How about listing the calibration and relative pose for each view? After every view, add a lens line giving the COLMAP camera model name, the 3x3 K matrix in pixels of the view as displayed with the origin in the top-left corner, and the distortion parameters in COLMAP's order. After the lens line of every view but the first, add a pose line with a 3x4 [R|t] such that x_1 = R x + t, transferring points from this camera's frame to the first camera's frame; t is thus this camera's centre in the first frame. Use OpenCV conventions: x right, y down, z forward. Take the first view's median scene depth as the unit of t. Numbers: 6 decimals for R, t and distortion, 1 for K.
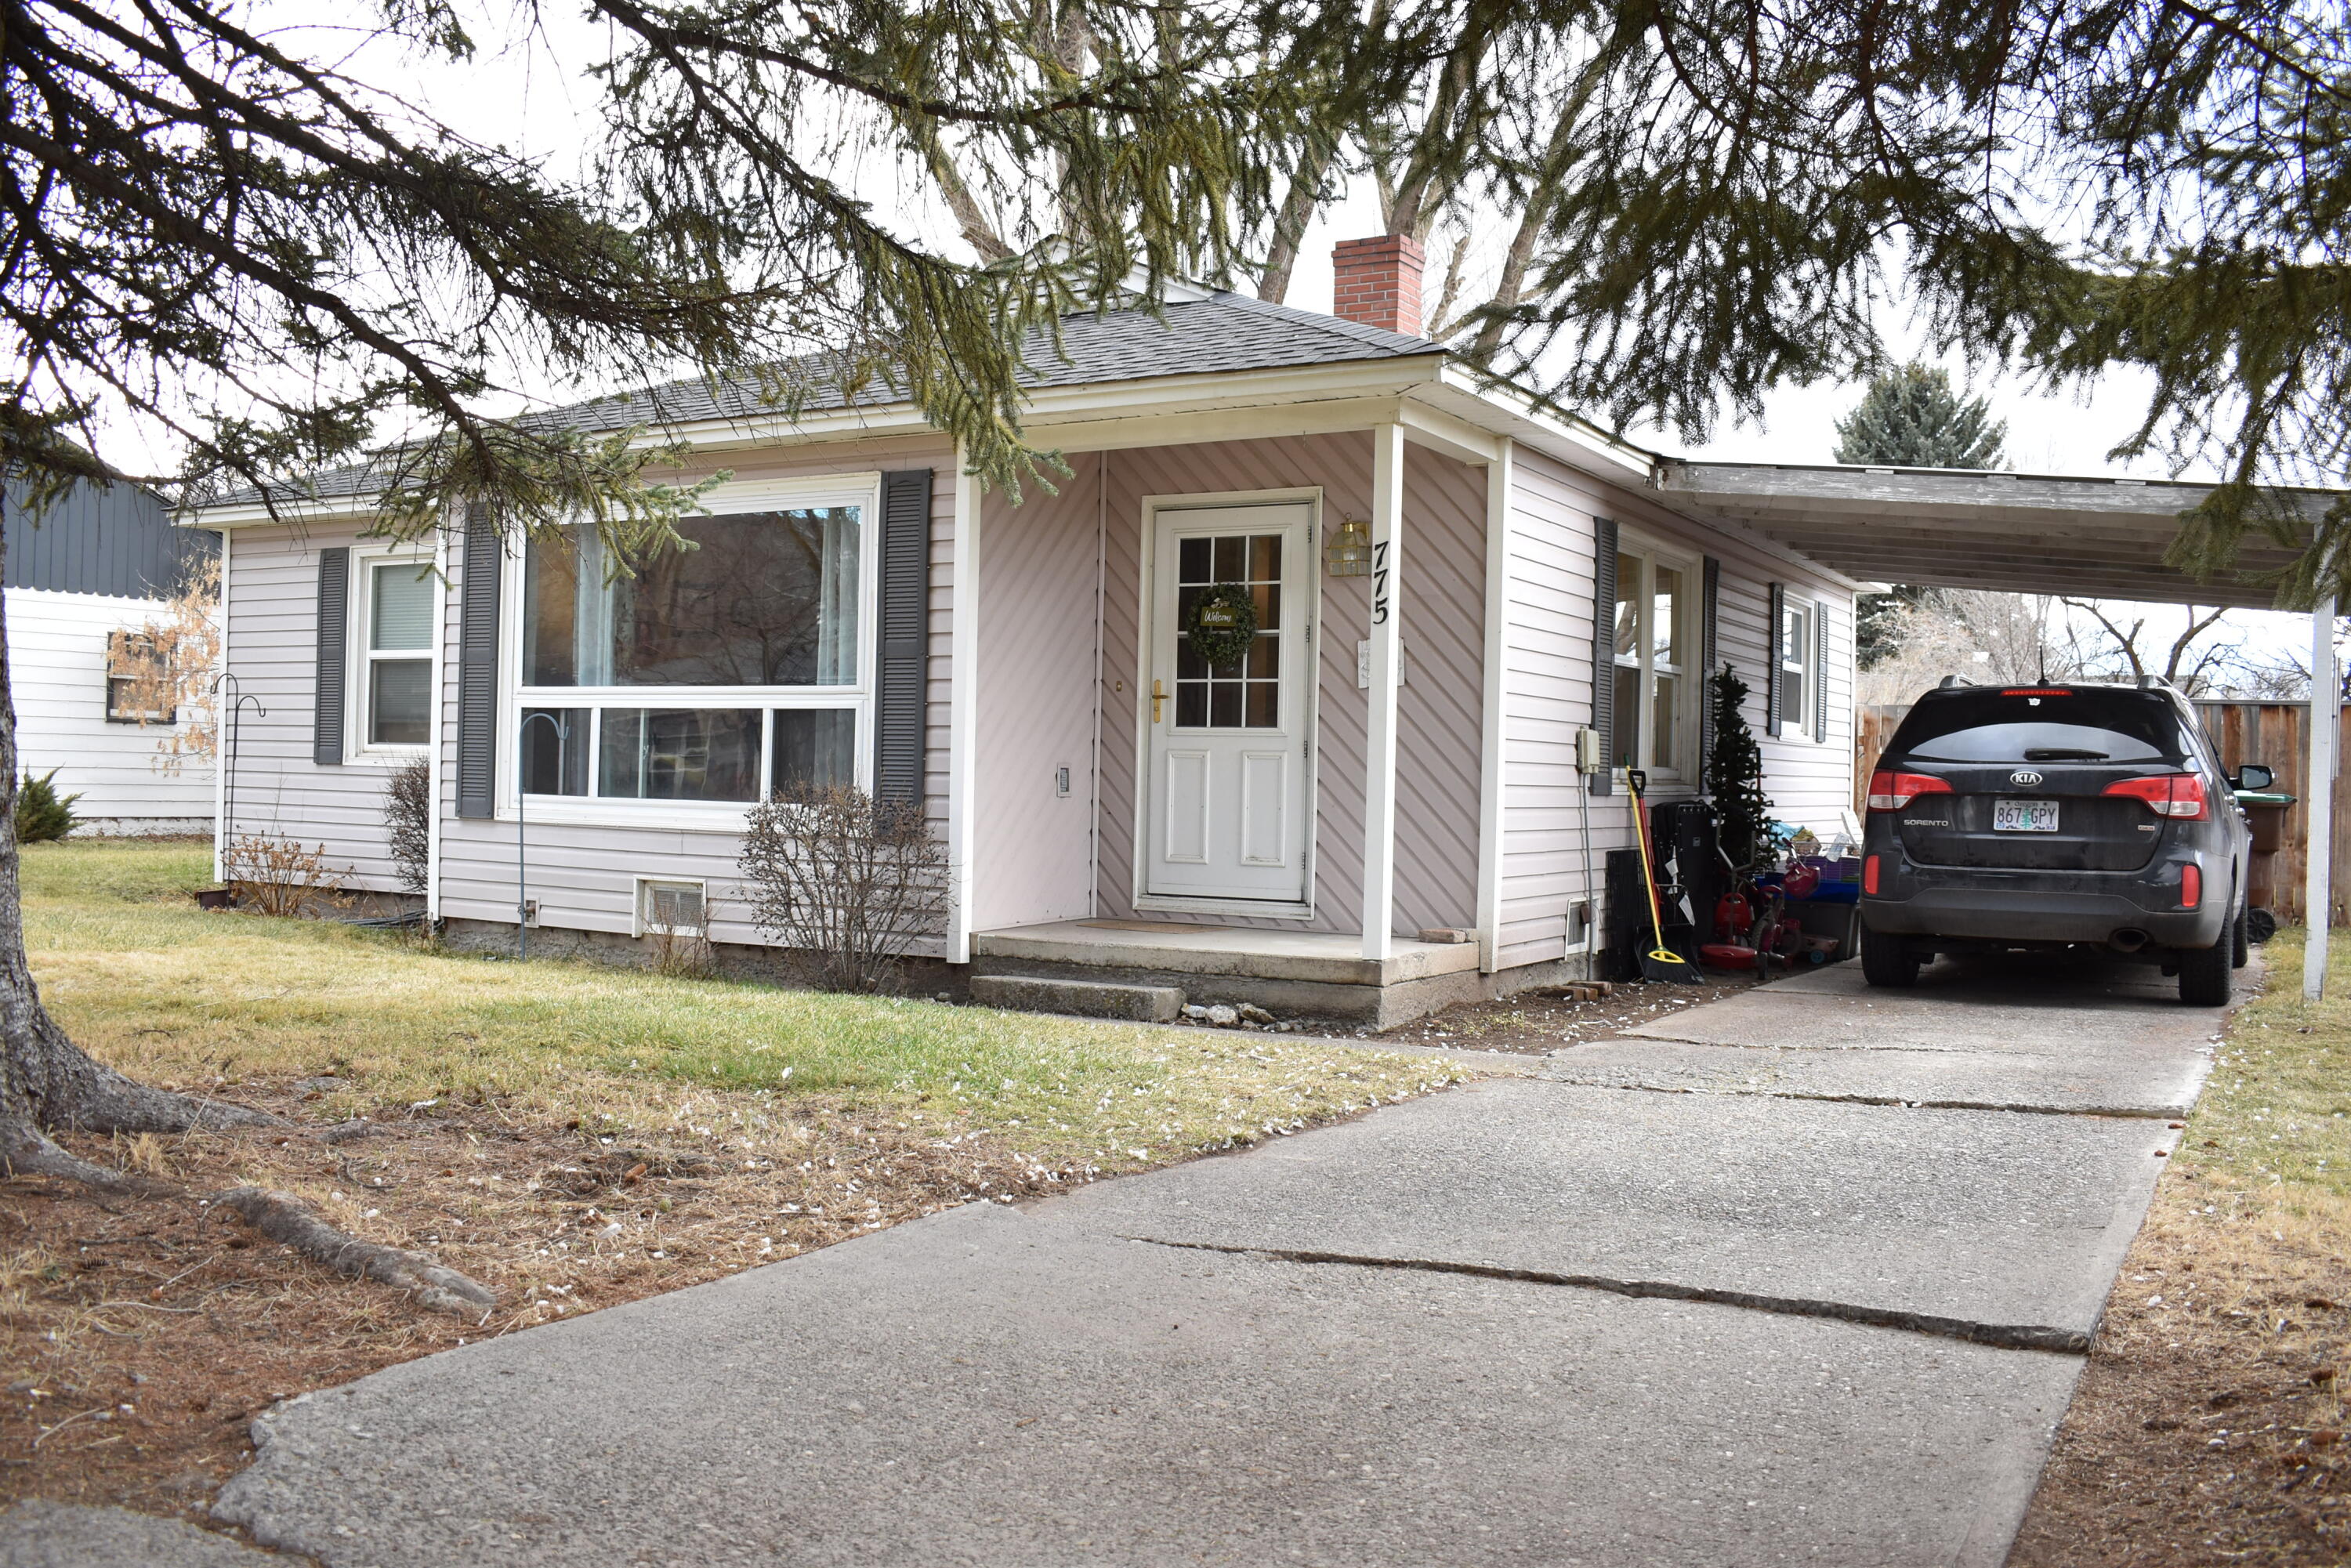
lens RADIAL K [[2002.2, 0, 1174.8], [0, 2002.2, 781.1], [0, 0, 1]] dist [-0.004187, -0.000462]
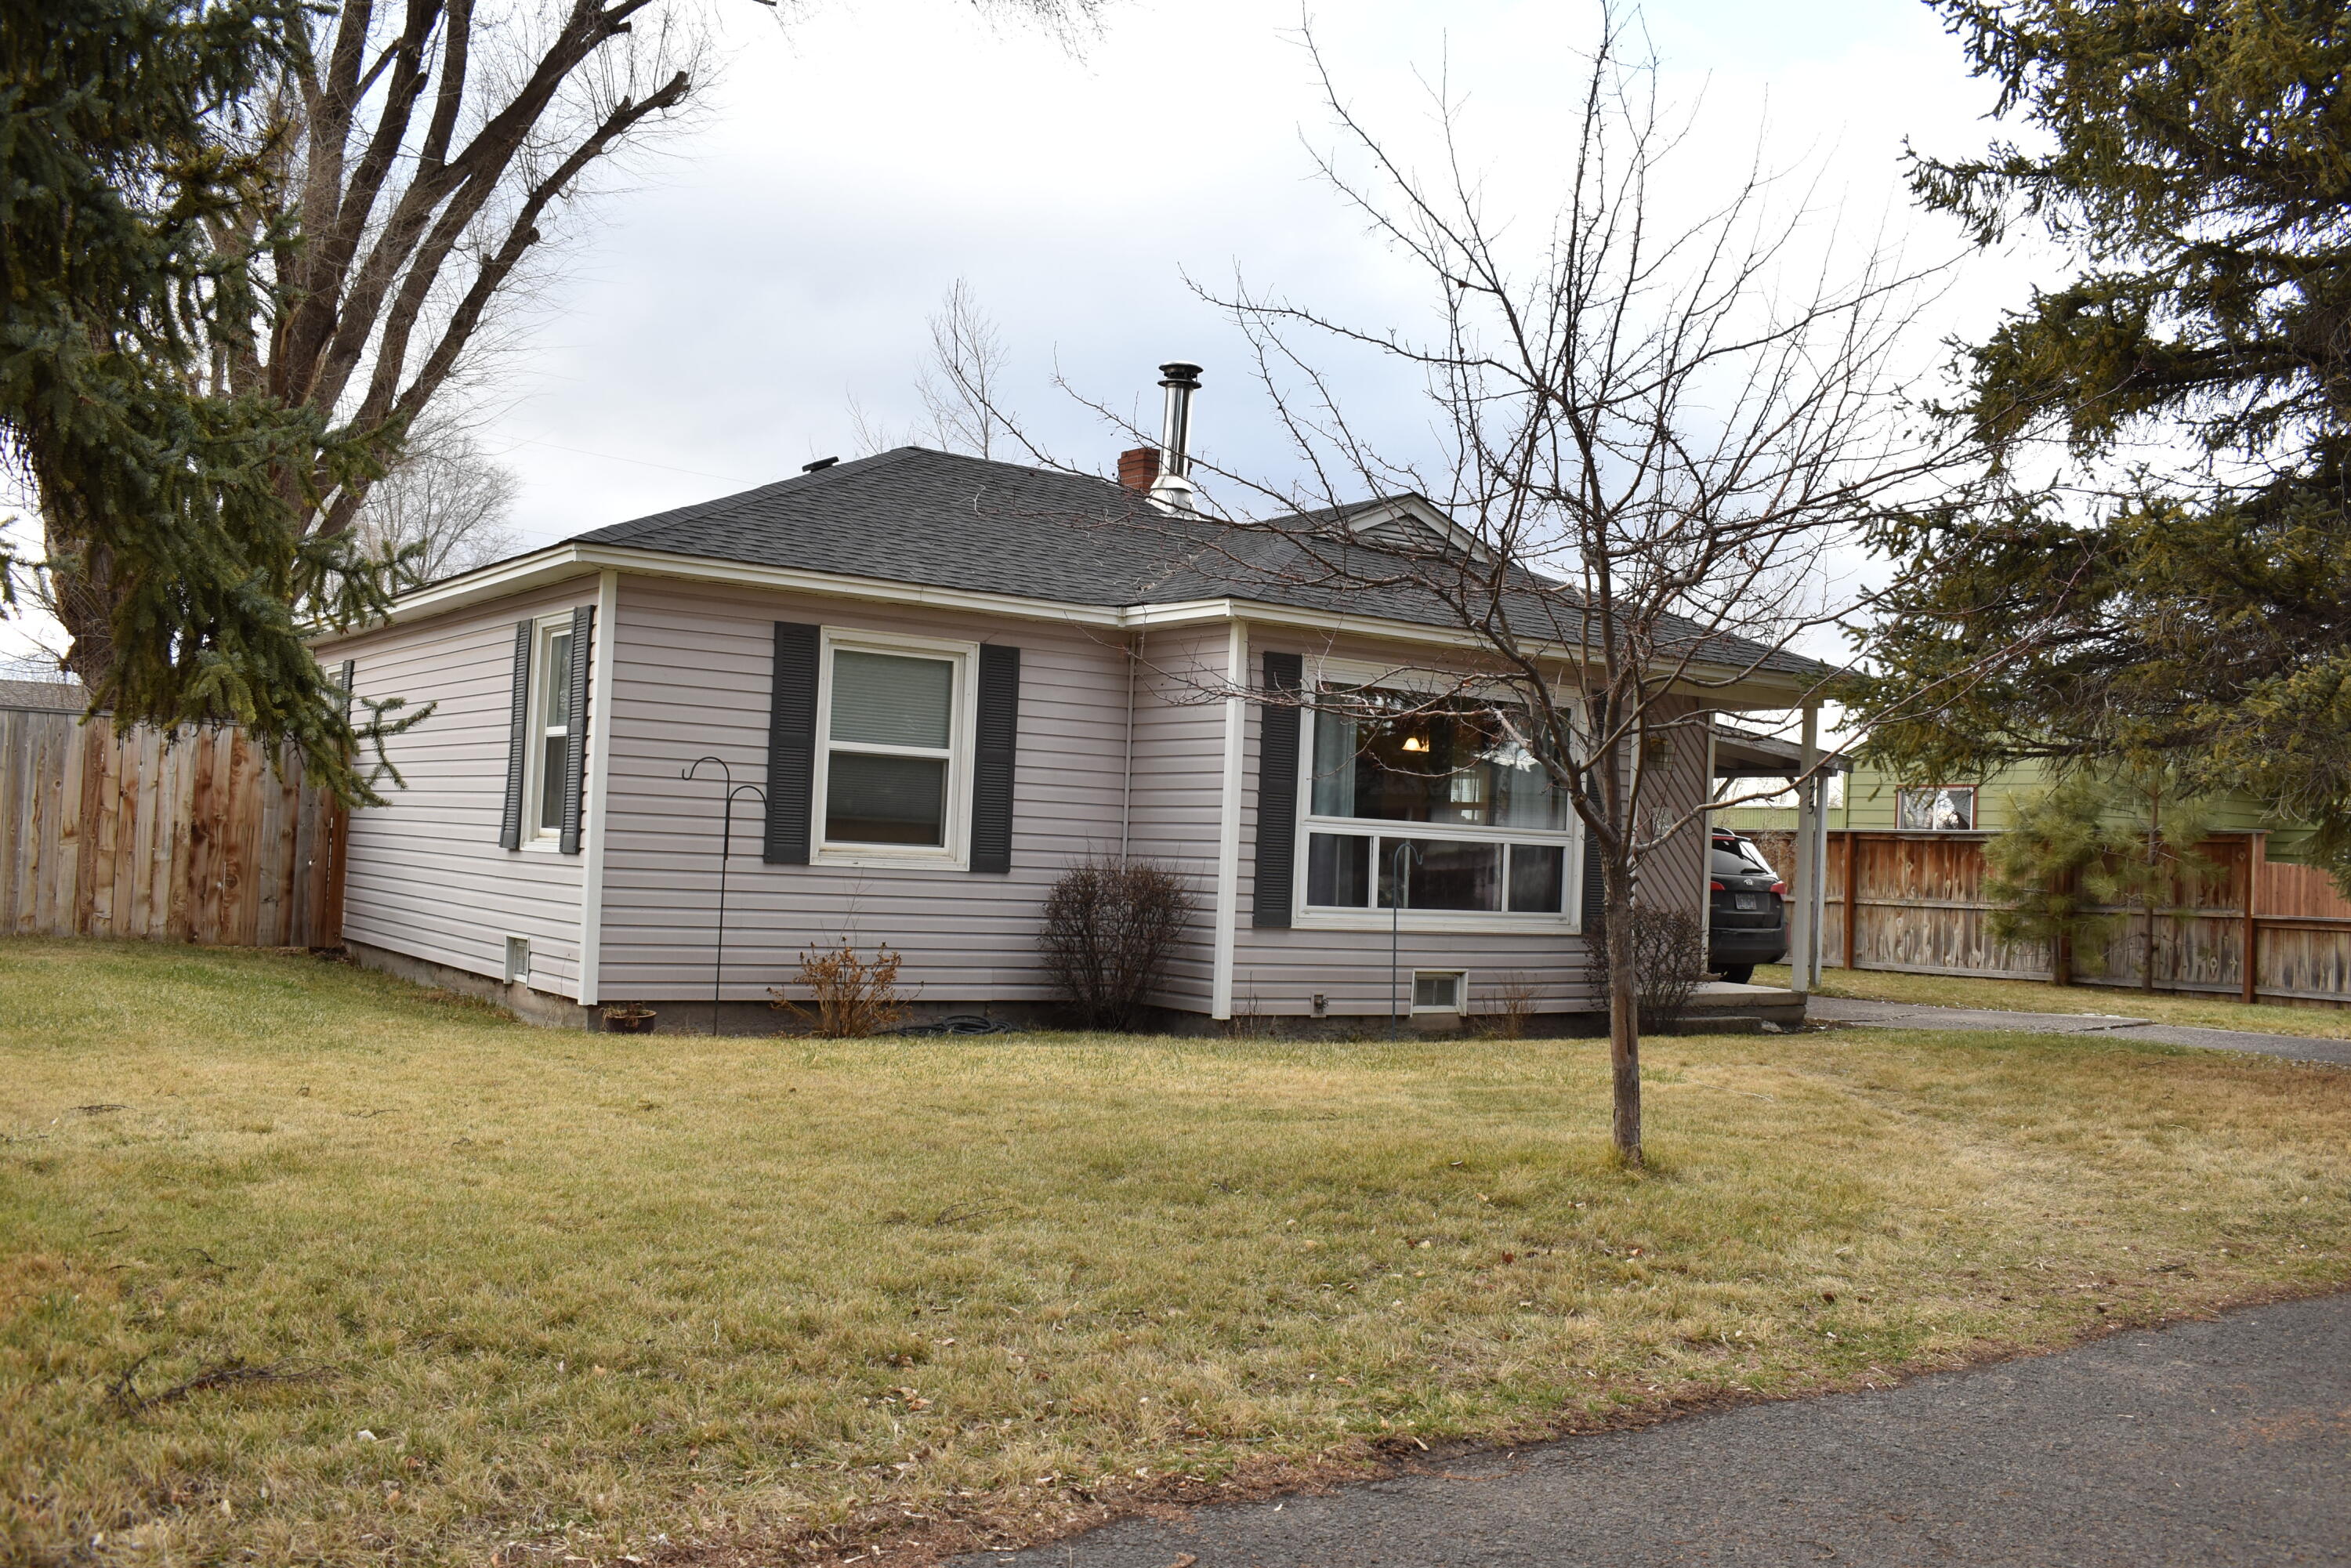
lens RADIAL K [[2002.2, 0, 1175.5], [0, 2002.2, 782.4], [0, 0, 1]] dist [-0.004187, -0.000462]
pose [[0.420542, 0.035516, 0.906578, -1.430639], [-0.031968, 0.999193, -0.024315, -0.035058], [-0.906710, -0.018756, 0.421338, 0.570667]]
